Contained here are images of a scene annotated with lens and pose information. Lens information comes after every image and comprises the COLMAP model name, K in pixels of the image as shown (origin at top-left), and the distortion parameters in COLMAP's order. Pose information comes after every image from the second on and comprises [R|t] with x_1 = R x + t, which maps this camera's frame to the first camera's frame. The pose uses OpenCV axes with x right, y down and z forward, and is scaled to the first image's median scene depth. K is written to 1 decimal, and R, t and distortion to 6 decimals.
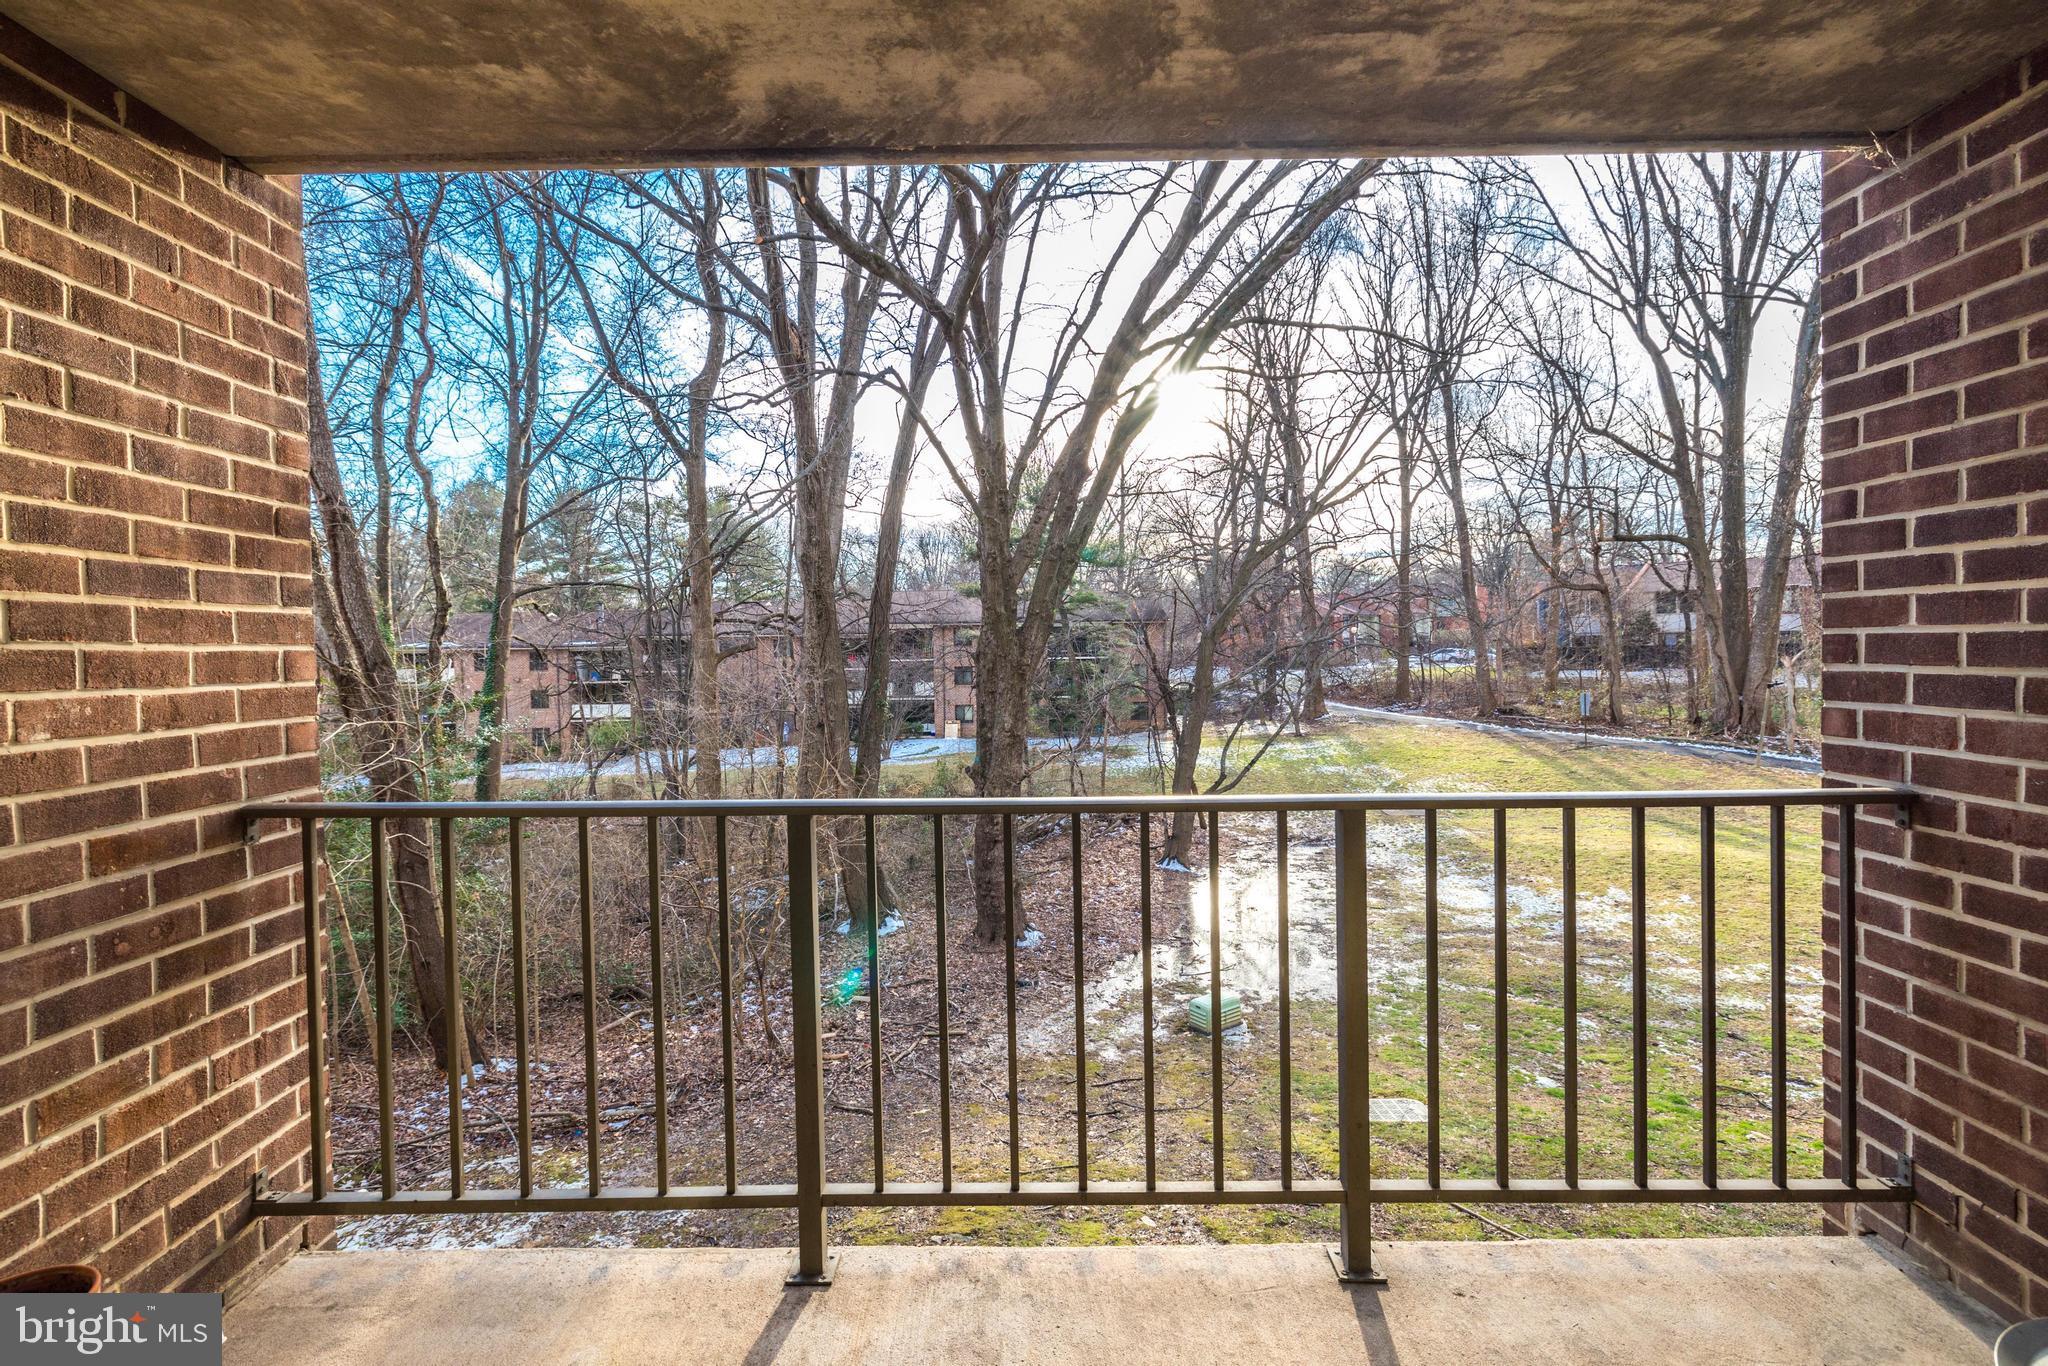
lens RADIAL K [[898.7, 0, 1041.3], [0, 898.7, 673.9], [0, 0, 1]] dist [-0.034238, 0.014275]
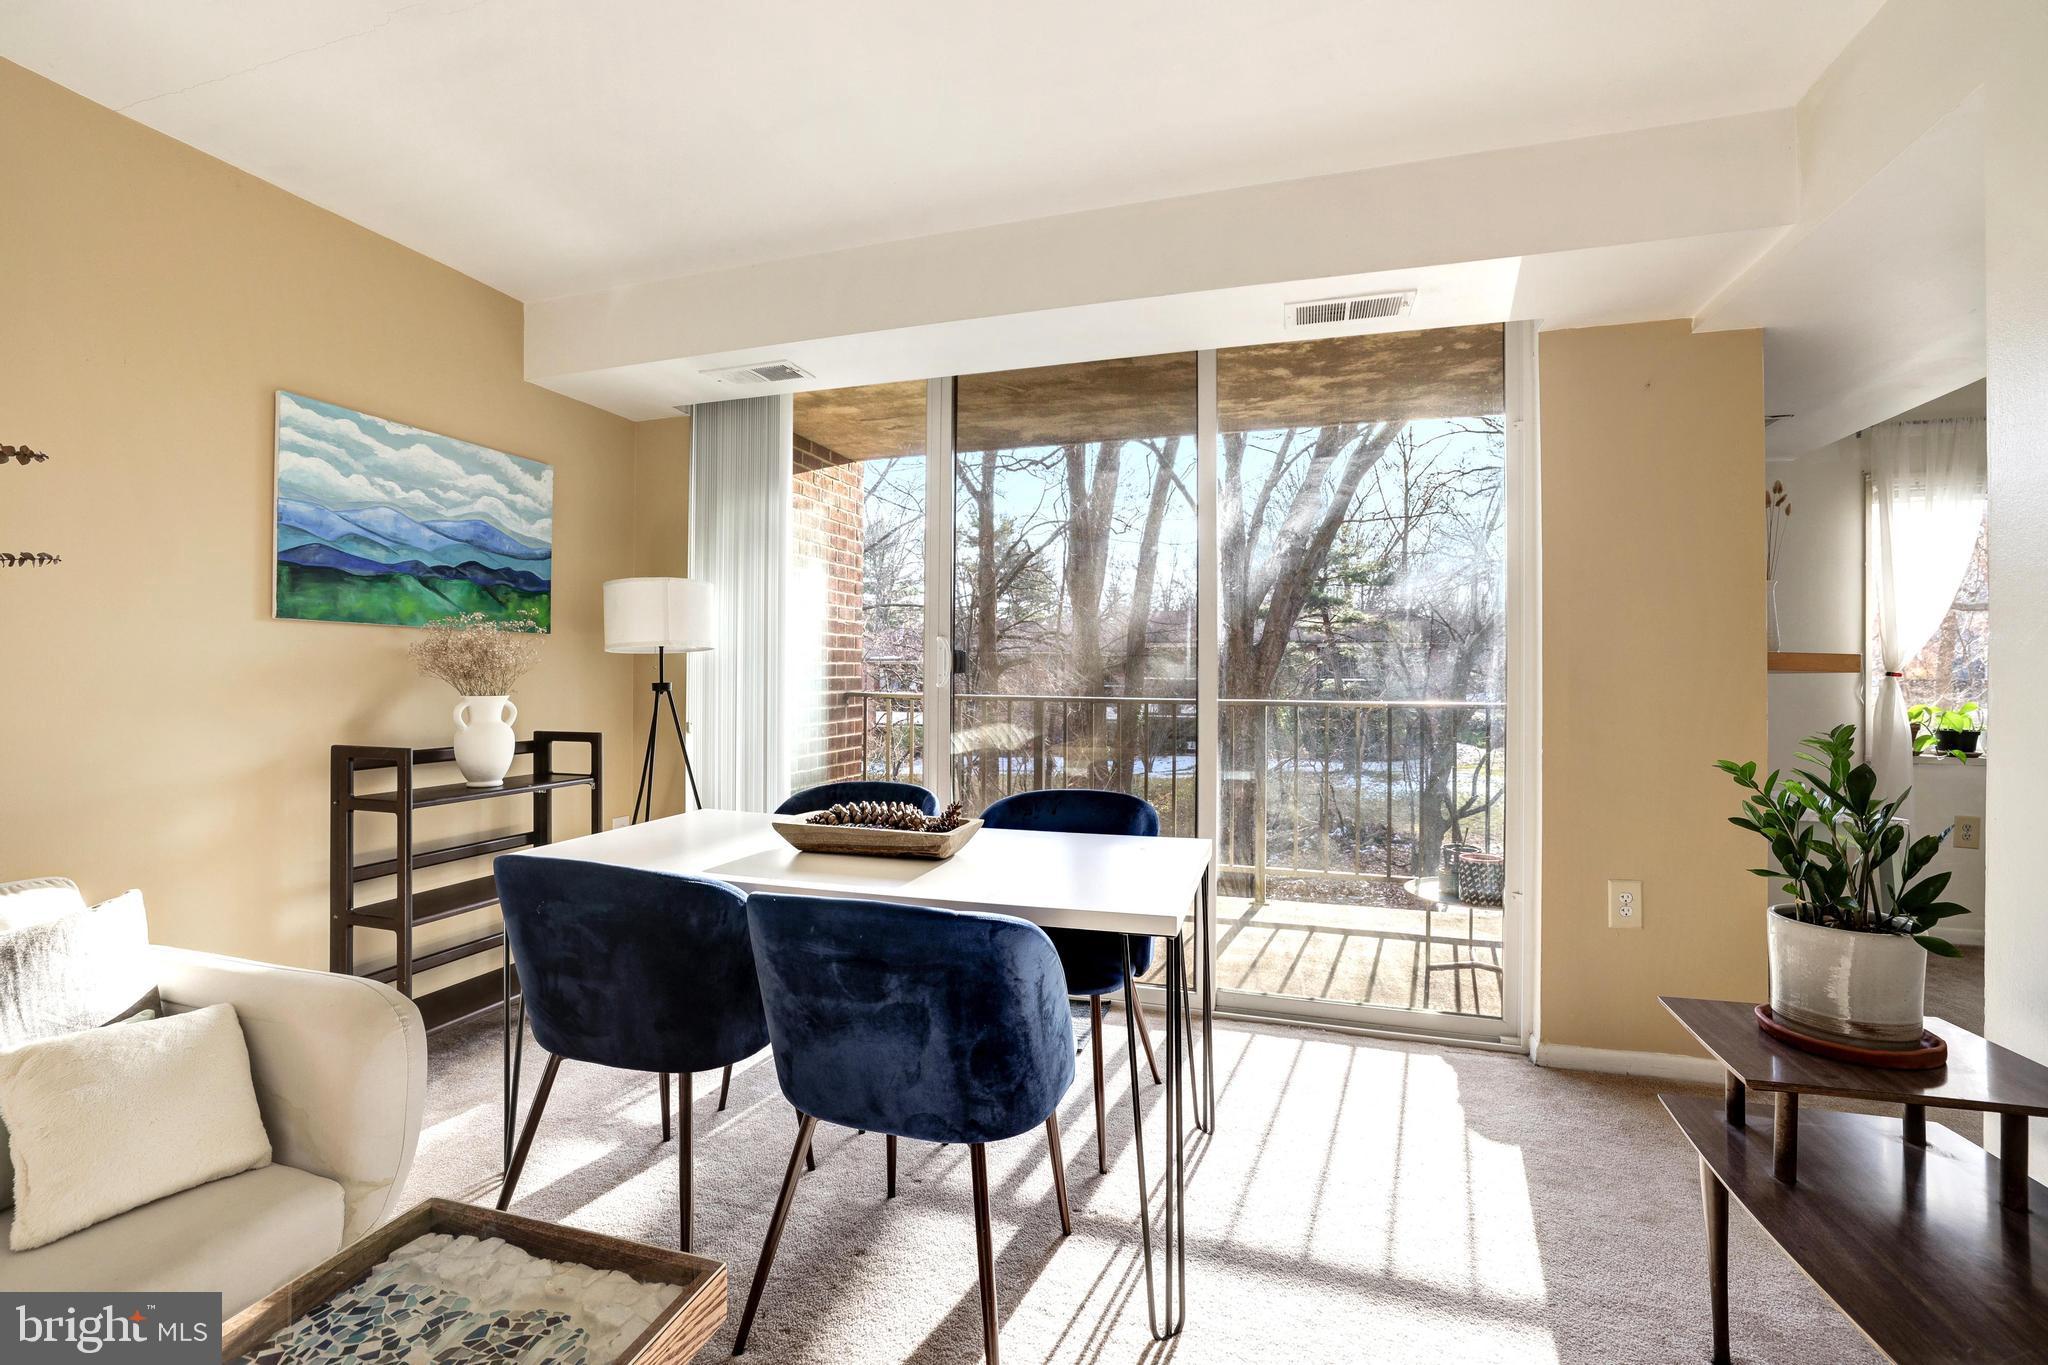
lens RADIAL K [[898.7, 0, 1012.9], [0, 898.7, 676.8], [0, 0, 1]] dist [-0.034238, 0.014275]
pose [[0.945470, 0.022278, -0.324946, 0.507724], [-0.028154, 0.999514, -0.013392, 0.121127], [0.324490, 0.021810, 0.945638, -1.492474]]
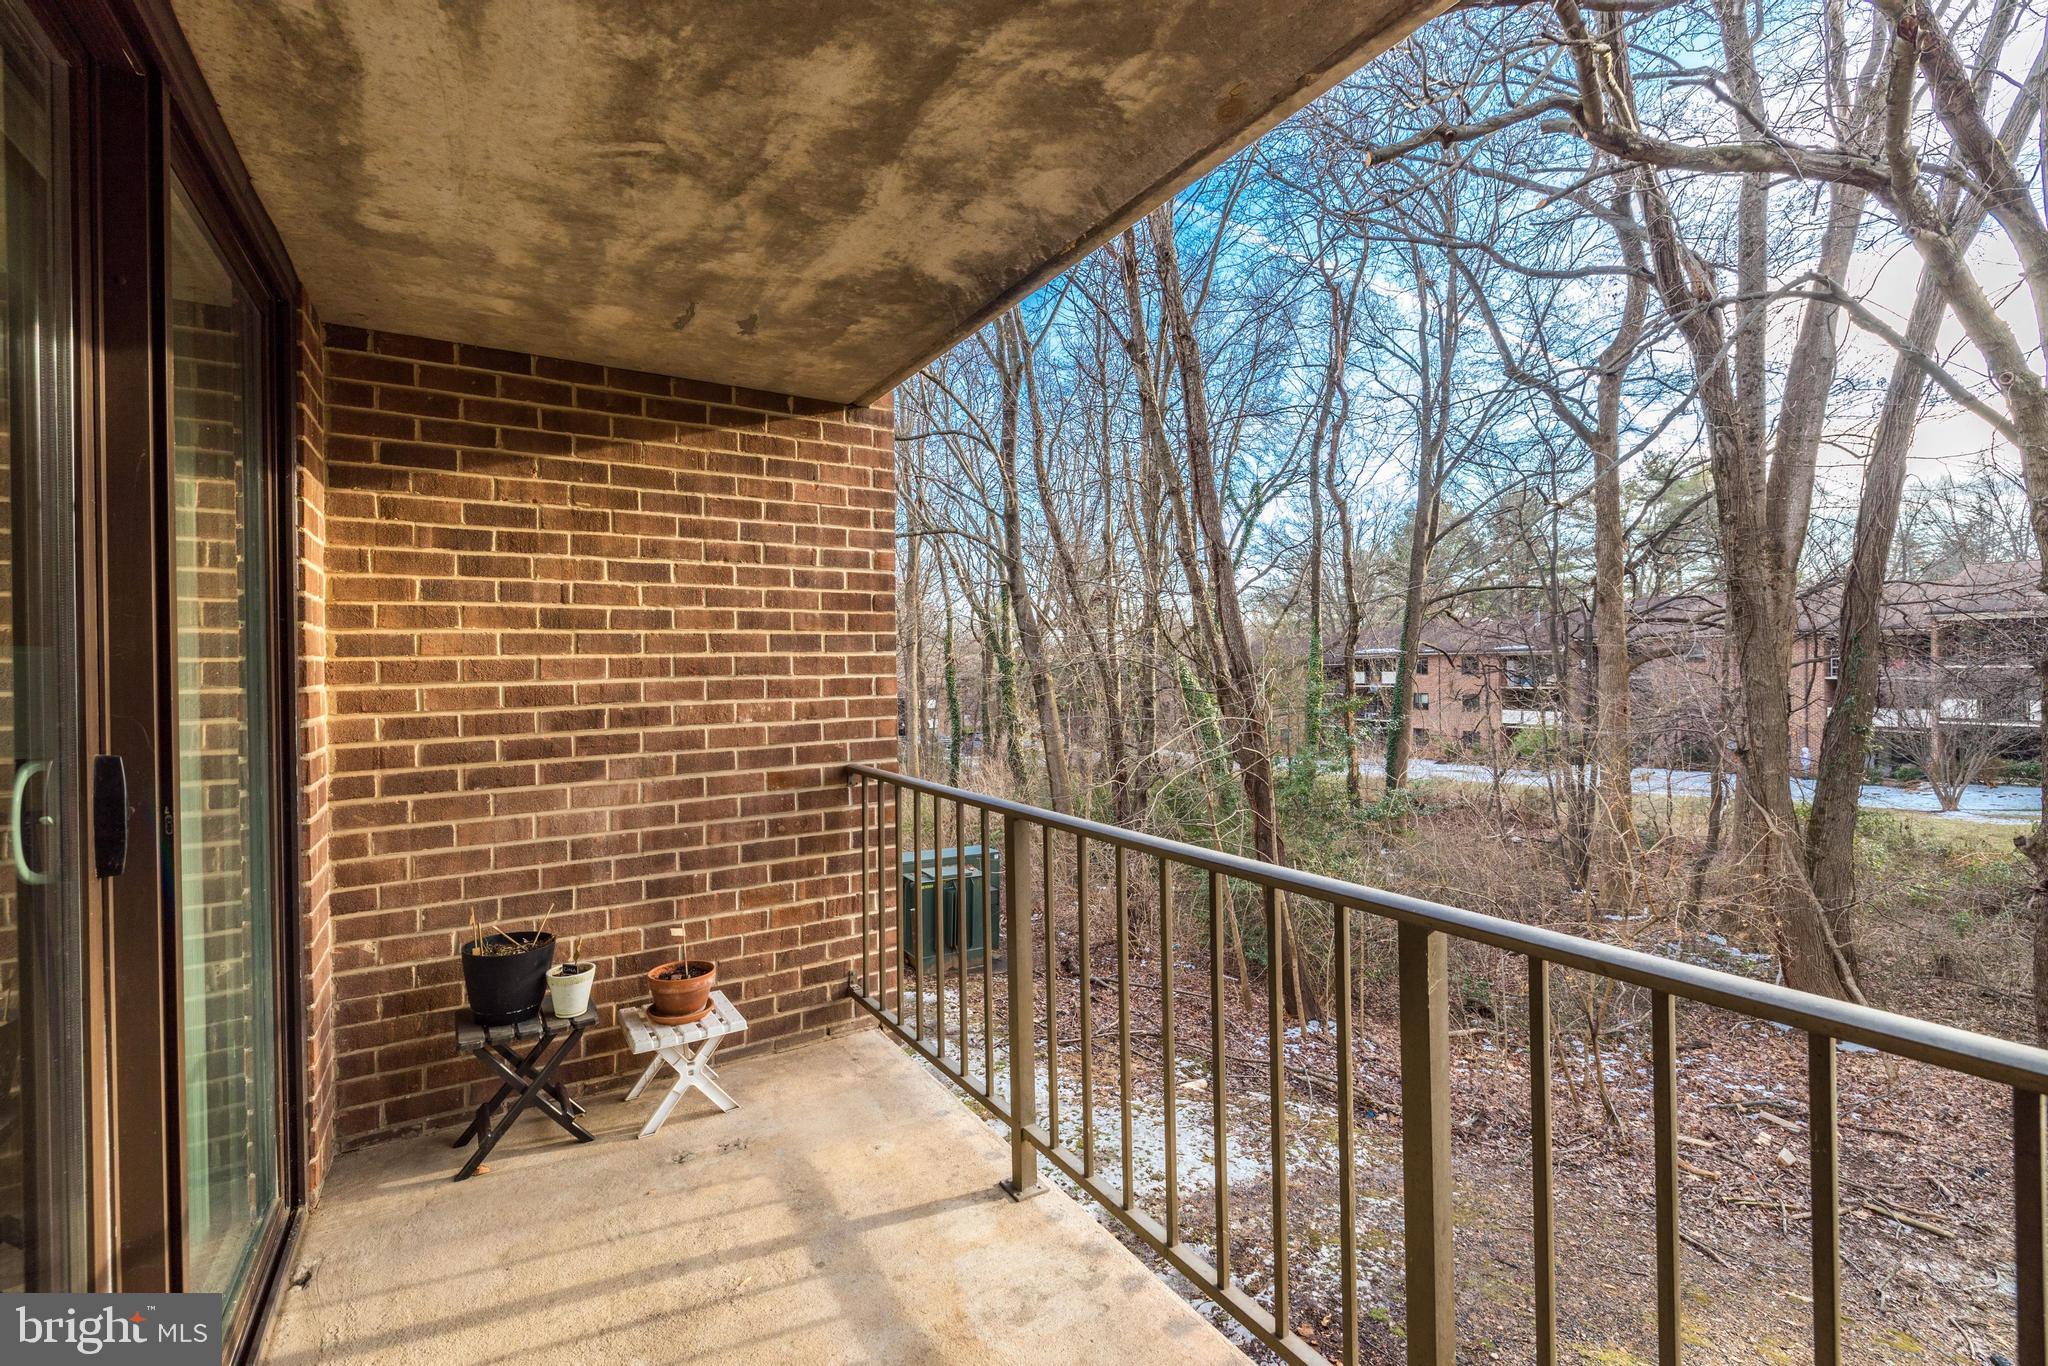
lens RADIAL K [[898.7, 0, 999.1], [0, 898.7, 671.7], [0, 0, 1]] dist [-0.034238, 0.014275]
pose [[0.497446, 0.008802, -0.867450, 0.806897], [-0.013160, 0.999910, 0.002599, -0.046235], [0.867395, 0.010122, 0.497517, 0.348024]]
